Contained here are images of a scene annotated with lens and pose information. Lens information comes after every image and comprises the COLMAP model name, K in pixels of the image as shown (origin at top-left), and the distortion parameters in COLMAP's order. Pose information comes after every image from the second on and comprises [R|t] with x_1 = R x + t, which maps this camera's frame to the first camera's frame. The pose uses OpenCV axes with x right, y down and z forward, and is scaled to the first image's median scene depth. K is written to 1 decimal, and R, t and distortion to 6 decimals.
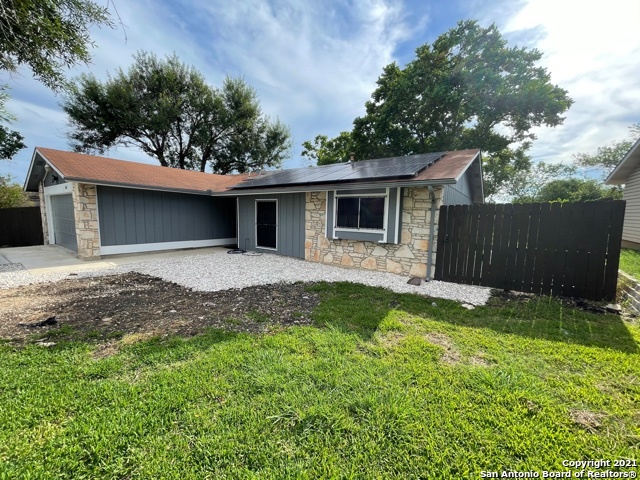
lens RADIAL K [[256.6, 0, 320.0], [0, 256.6, 240.0], [0, 0, 1]] dist [0.001466, 0.000252]
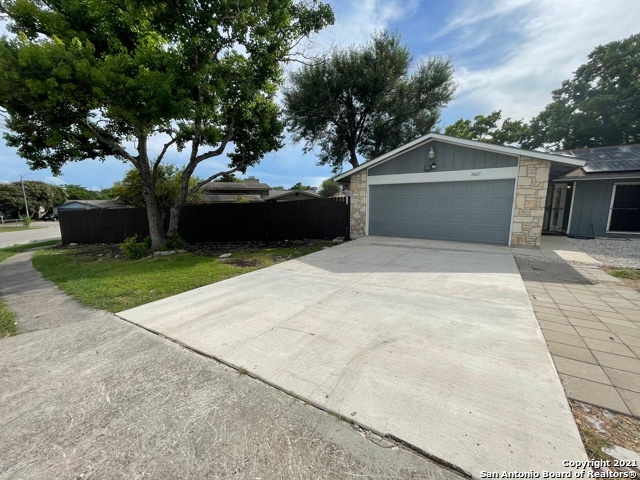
lens RADIAL K [[257.9, 0, 318.4], [0, 257.9, 242.5], [0, 0, 1]] dist [-0.001224, 0.000382]
pose [[0.999390, -0.028026, 0.020827, -1.730079], [0.026942, 0.998352, 0.050661, -0.016764], [-0.022212, -0.050069, 0.998499, 0.049672]]
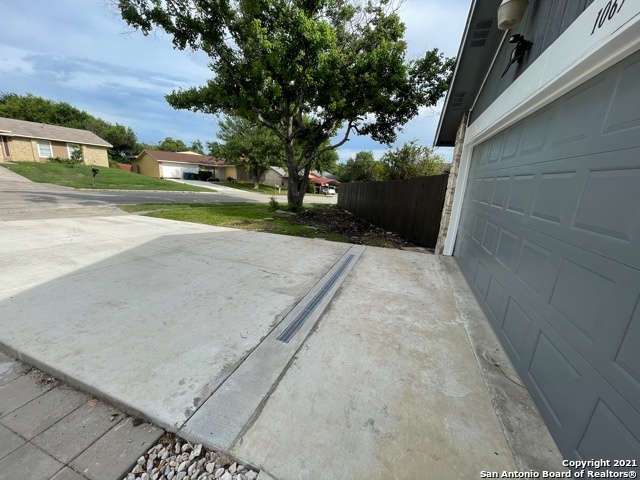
lens RADIAL K [[257.9, 0, 318.4], [0, 257.9, 242.5], [0, 0, 1]] dist [-0.001224, 0.000382]
pose [[0.277270, 0.233987, -0.931865, -0.938588], [-0.162609, 0.967329, 0.194509, -0.083653], [0.946932, 0.097598, 0.306259, 0.878939]]
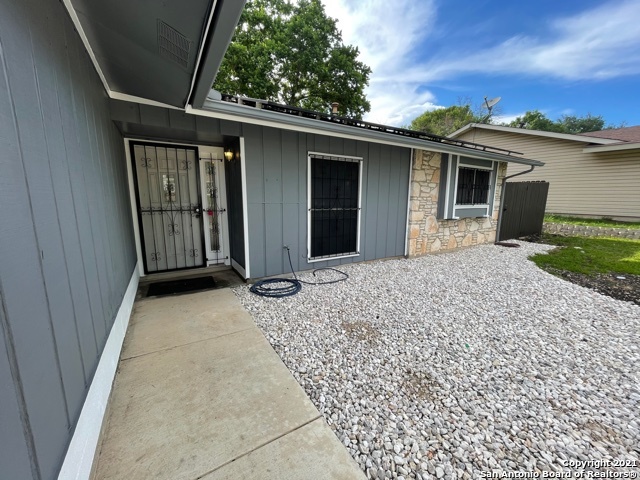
lens RADIAL K [[257.9, 0, 318.4], [0, 257.9, 242.5], [0, 0, 1]] dist [-0.001224, 0.000382]
pose [[0.392963, -0.178395, 0.902084, -0.812860], [0.093665, 0.983664, 0.153726, -0.092417], [-0.914772, 0.024085, 0.403253, 1.010515]]
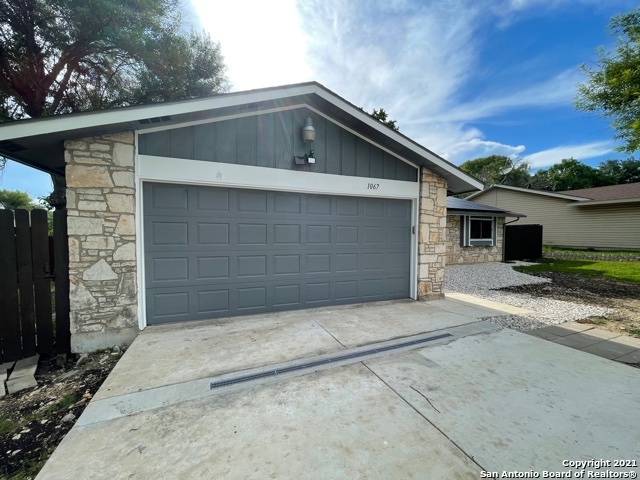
lens RADIAL K [[257.9, 0, 318.4], [0, 257.9, 242.5], [0, 0, 1]] dist [-0.001224, 0.000382]
pose [[0.539046, -0.046285, 0.841004, -1.654436], [0.091828, 0.995767, -0.004054, -0.099158], [-0.837256, 0.079413, 0.541014, 0.874094]]
